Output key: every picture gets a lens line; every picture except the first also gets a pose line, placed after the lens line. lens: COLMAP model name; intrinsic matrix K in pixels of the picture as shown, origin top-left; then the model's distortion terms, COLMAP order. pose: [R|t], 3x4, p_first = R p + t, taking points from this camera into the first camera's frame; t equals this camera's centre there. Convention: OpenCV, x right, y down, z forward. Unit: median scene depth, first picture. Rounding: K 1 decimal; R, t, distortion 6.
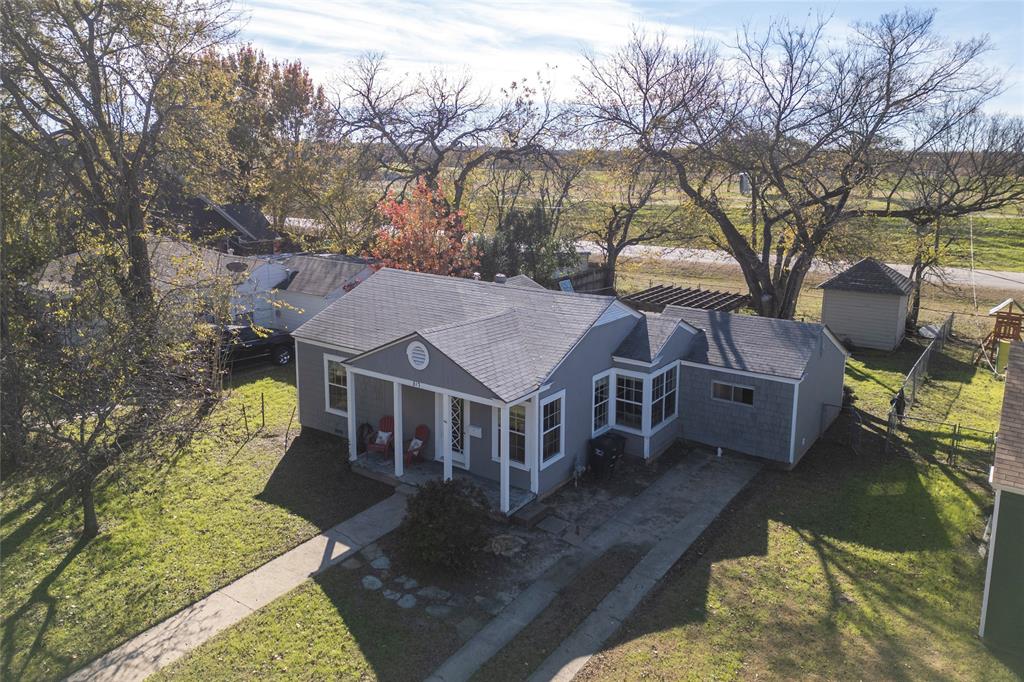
lens RADIAL K [[755.5, 0, 515.2], [0, 755.5, 341.0], [0, 0, 1]] dist [0.014528, 0.003951]
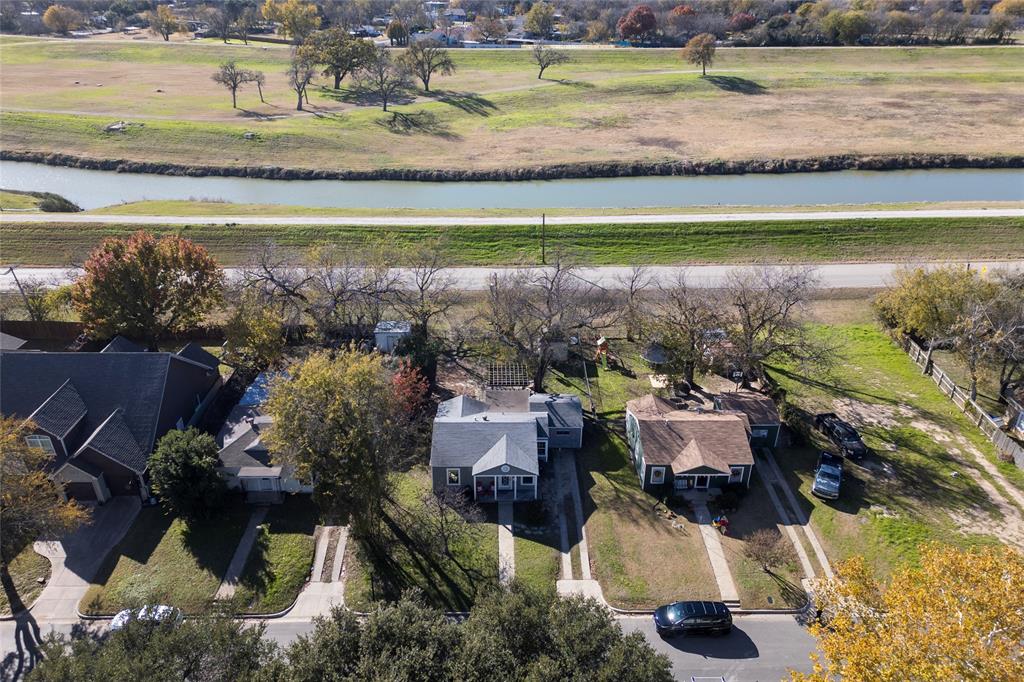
lens RADIAL K [[755.5, 0, 511.9], [0, 755.5, 342.0], [0, 0, 1]] dist [0.014528, 0.003951]
pose [[0.826326, -0.295234, 0.479607, -1.831126], [0.168707, 0.942239, 0.289350, -1.748210], [-0.537330, -0.158185, 0.828404, -2.046972]]
